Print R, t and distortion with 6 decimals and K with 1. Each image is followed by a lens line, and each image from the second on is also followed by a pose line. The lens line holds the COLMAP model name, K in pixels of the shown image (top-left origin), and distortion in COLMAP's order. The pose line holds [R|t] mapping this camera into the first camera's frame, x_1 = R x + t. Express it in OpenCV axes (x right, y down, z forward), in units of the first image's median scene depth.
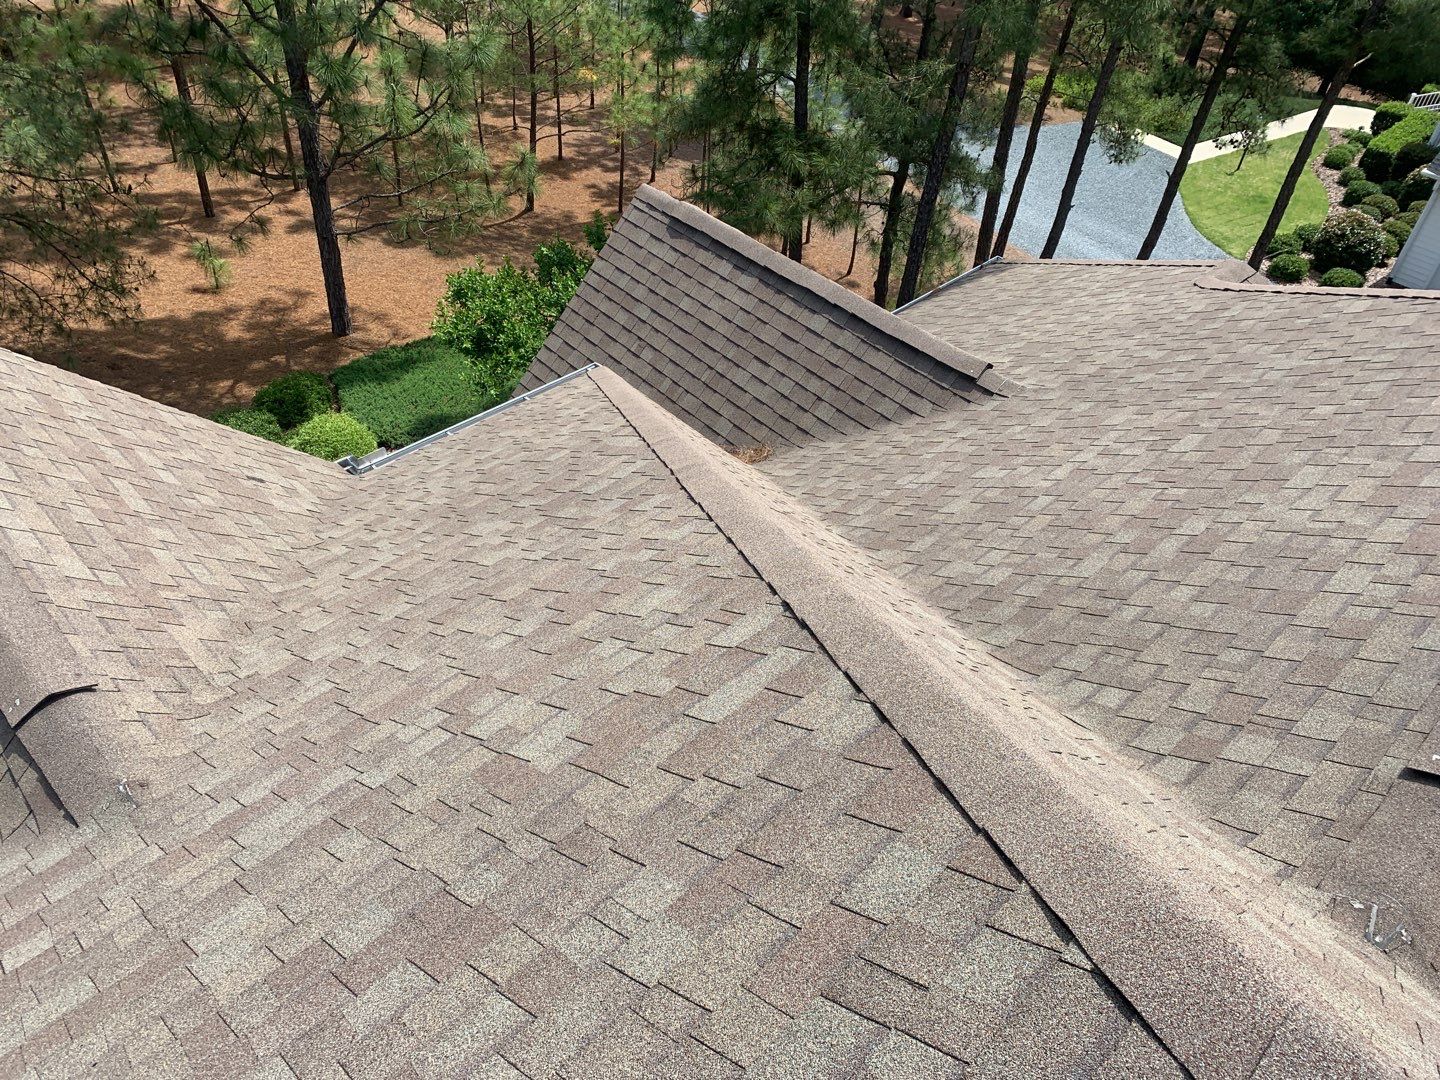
lens RADIAL K [[1092.3, 0, 721.4], [0, 1092.3, 528.0], [0, 0, 1]] dist [0.034816, -0.037184]
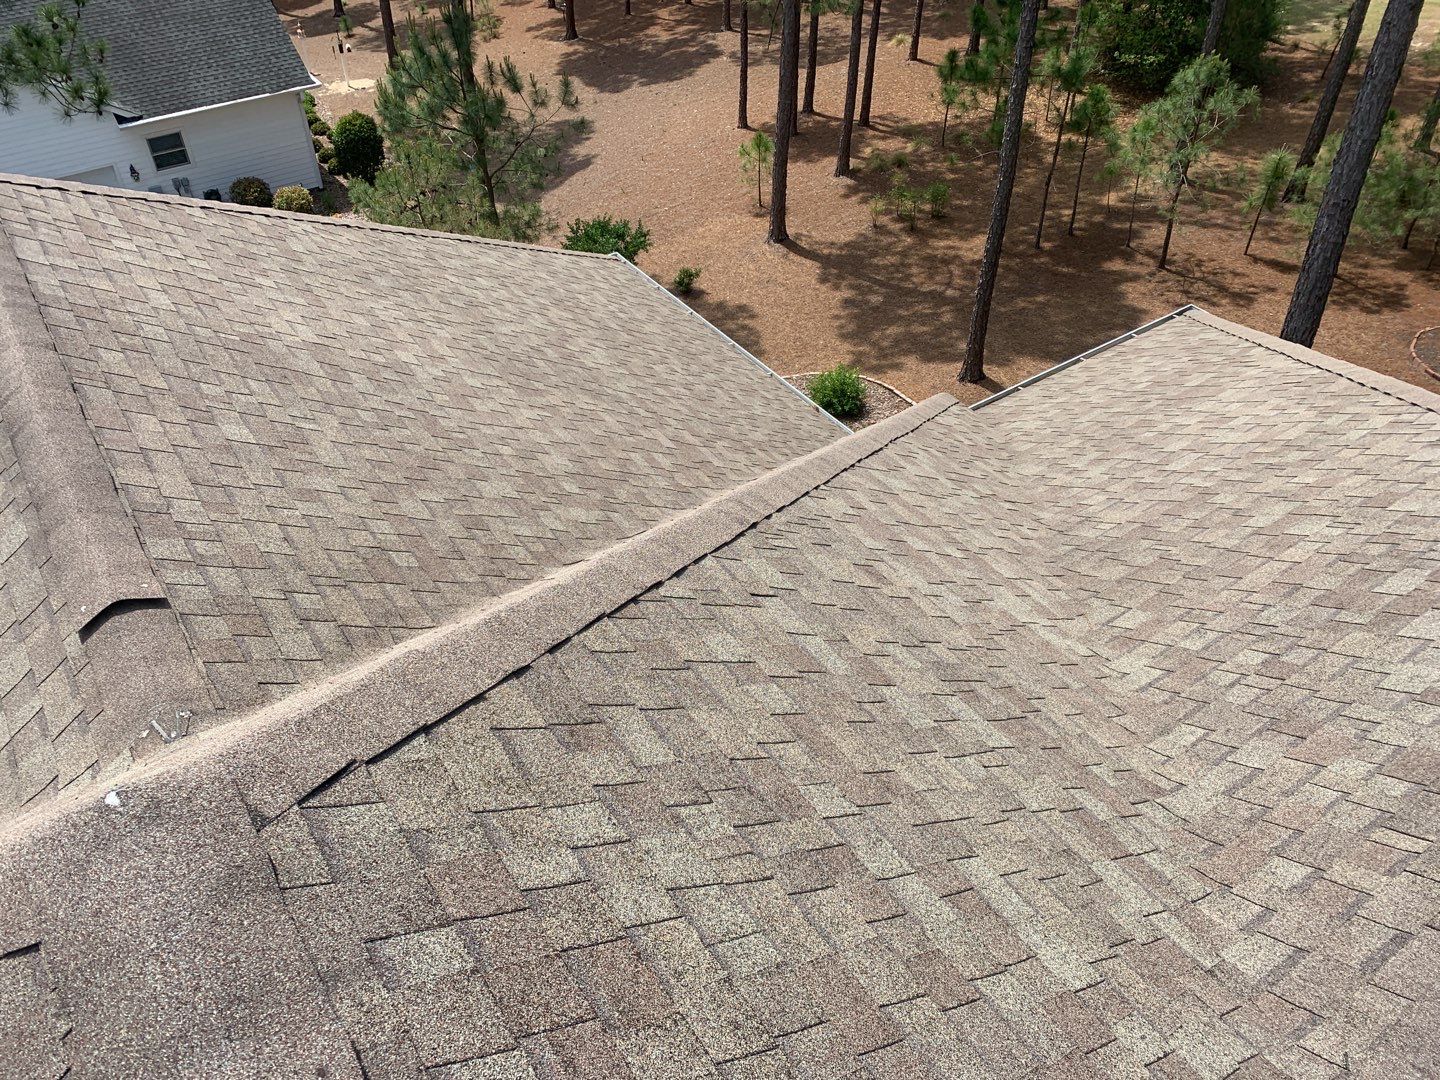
lens RADIAL K [[1092.3, 0, 693.4], [0, 1092.3, 529.6], [0, 0, 1]] dist [0.034816, -0.037184]
pose [[0.180927, -0.701591, 0.689228, 0.022593], [0.682441, 0.594185, 0.425698, 0.066425], [-0.708195, 0.393337, 0.586299, -0.090503]]
